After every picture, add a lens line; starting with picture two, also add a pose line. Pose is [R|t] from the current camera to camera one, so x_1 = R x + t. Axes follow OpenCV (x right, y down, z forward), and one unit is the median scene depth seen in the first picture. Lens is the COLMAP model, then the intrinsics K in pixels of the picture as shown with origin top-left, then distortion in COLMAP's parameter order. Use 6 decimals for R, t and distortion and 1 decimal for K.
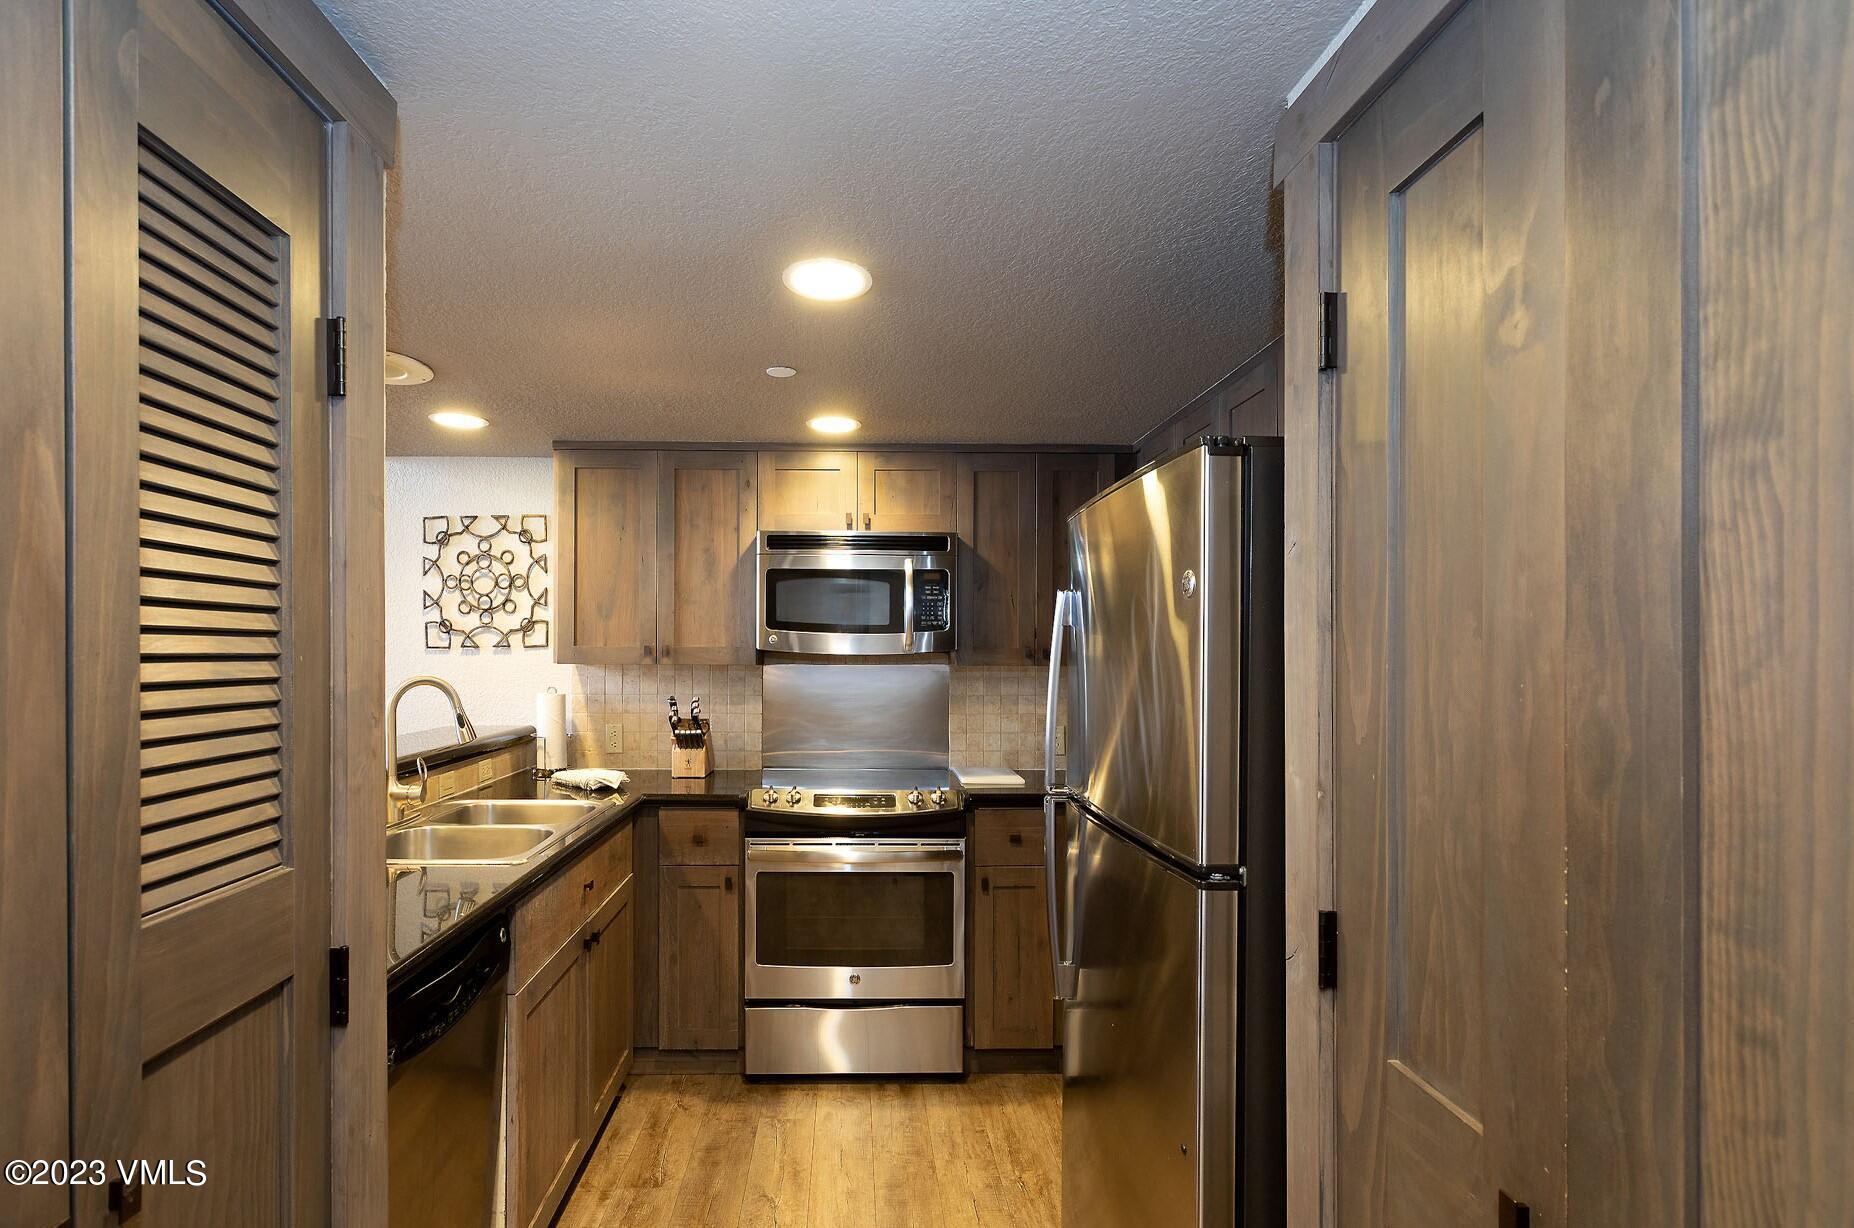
lens RADIAL K [[875.4, 0, 835.5], [0, 875.4, 657.5], [0, 0, 1]] dist [-0.001164, -0.000038]
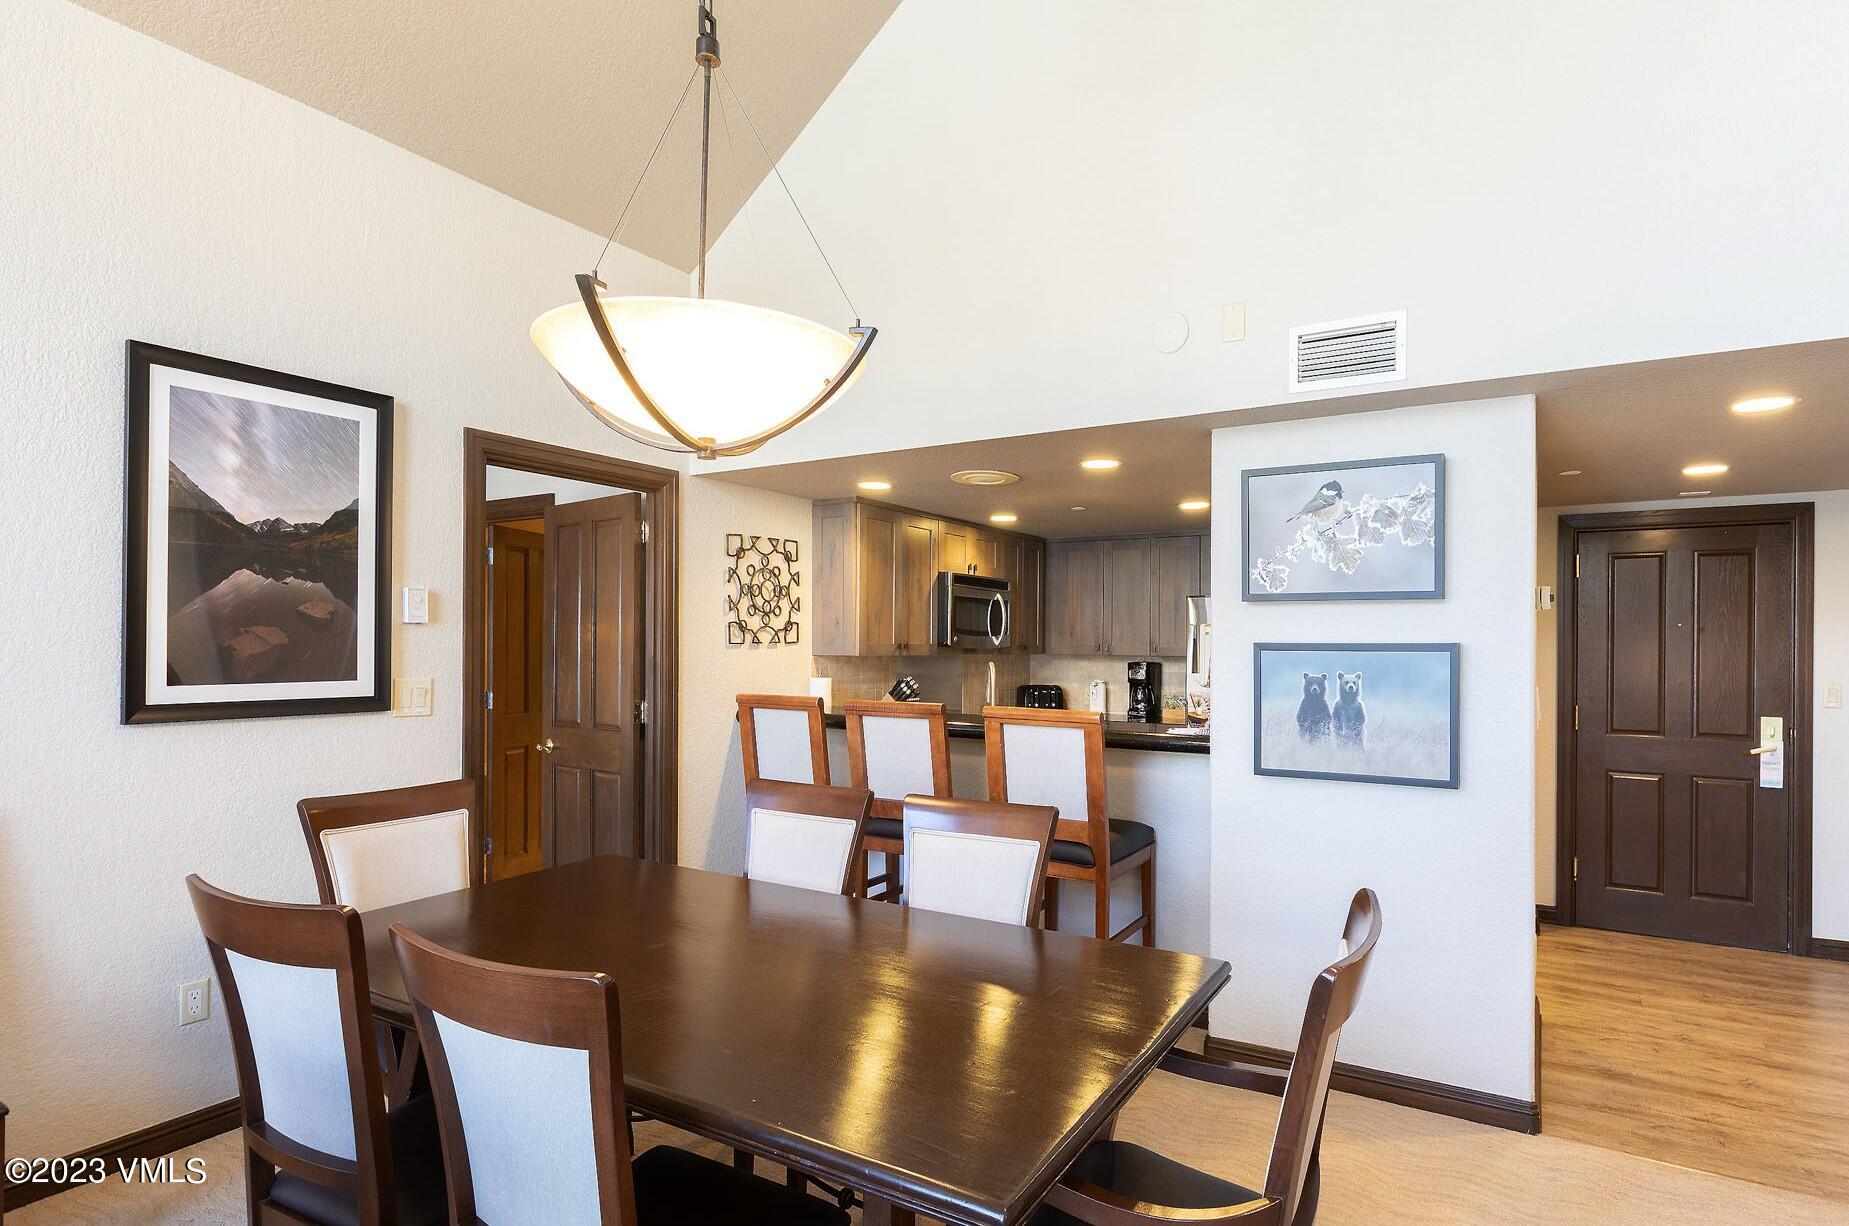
lens RADIAL K [[953.3, 0, 928.2], [0, 953.3, 627.3], [0, 0, 1]] dist [-0.000959, -0.000078]
pose [[0.525206, 0.013519, 0.850868, -1.584899], [-0.004241, 0.999903, -0.013269, -0.018550], [-0.850964, 0.003361, 0.525213, 0.096877]]
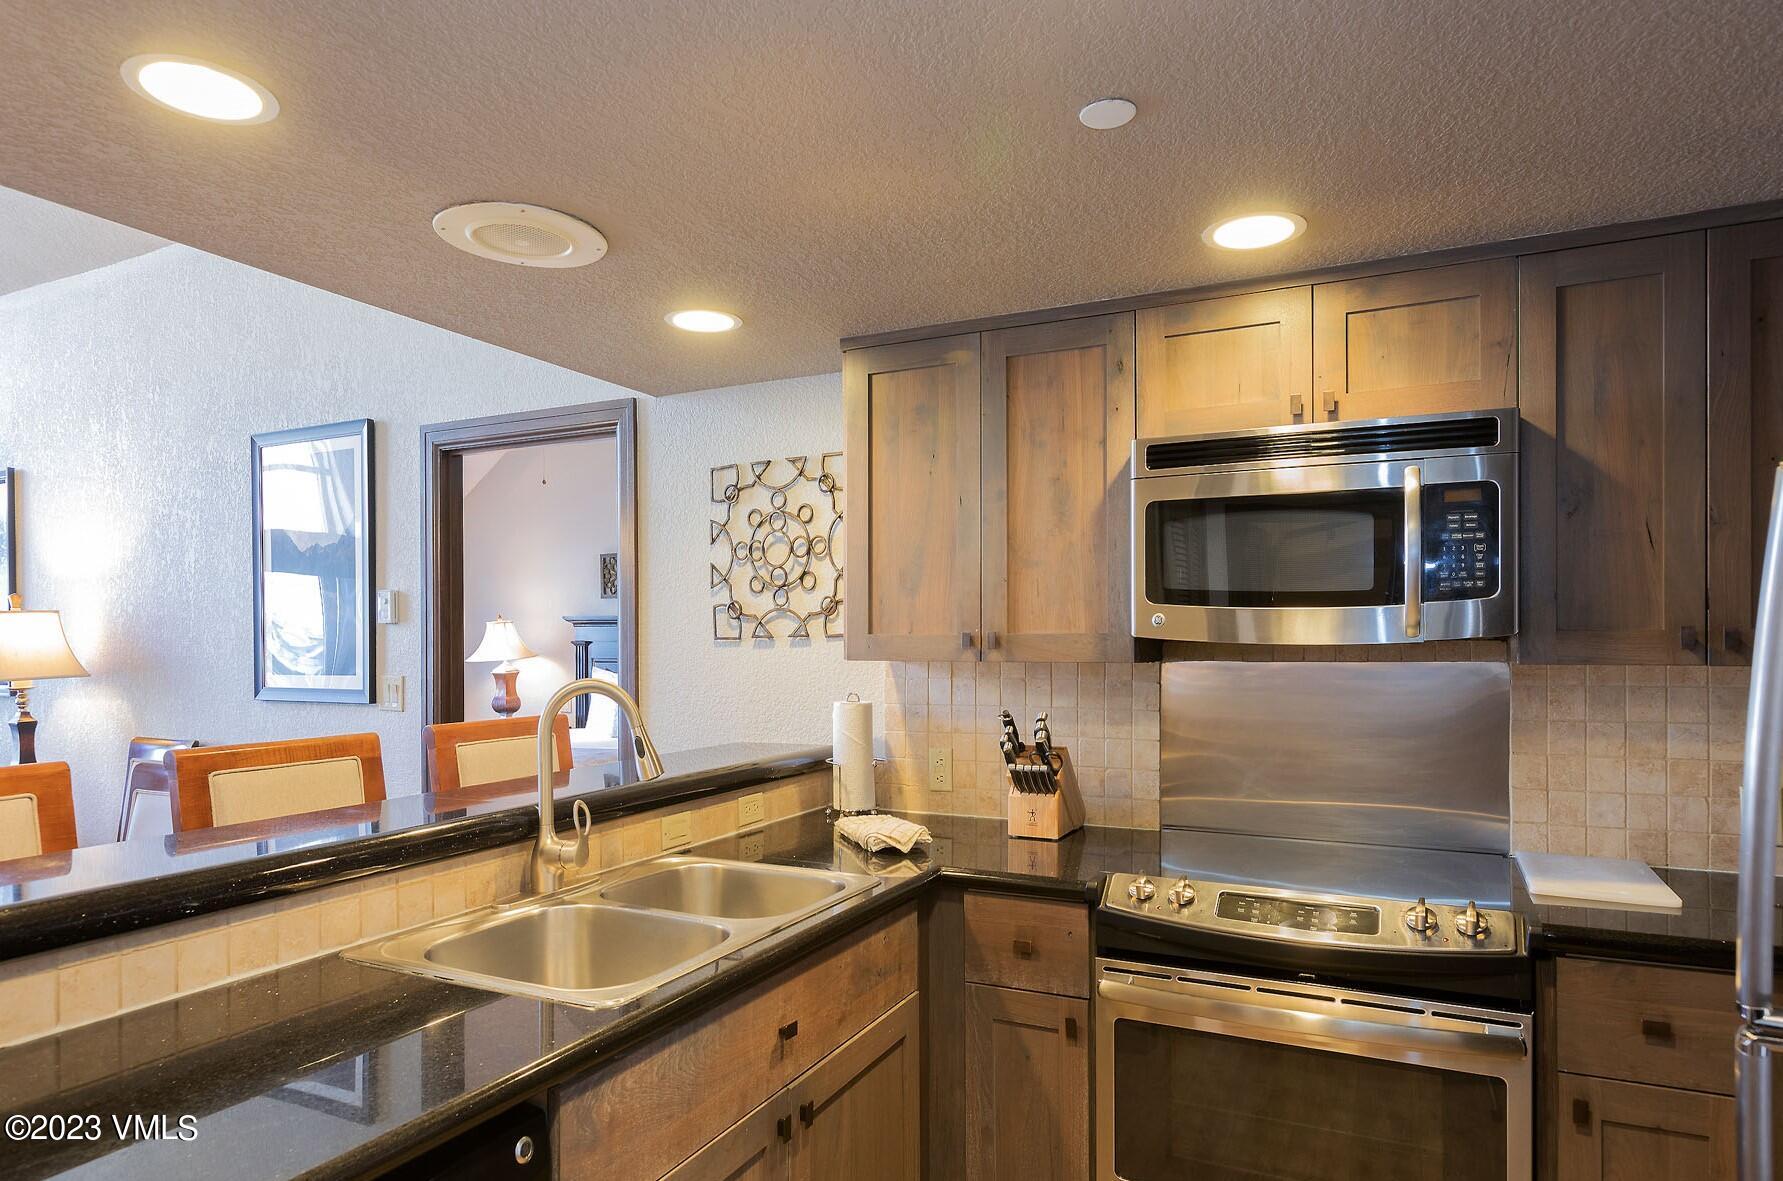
lens RADIAL K [[1035.1, 0, 885.8], [0, 1035.1, 647.8], [0, 0, 1]] dist [0.000001, 0.000572]
pose [[0.901230, -0.005163, -0.433311, 0.064849], [0.005013, 0.999986, -0.001487, -0.001497], [0.433313, -0.000832, 0.901243, 0.277563]]
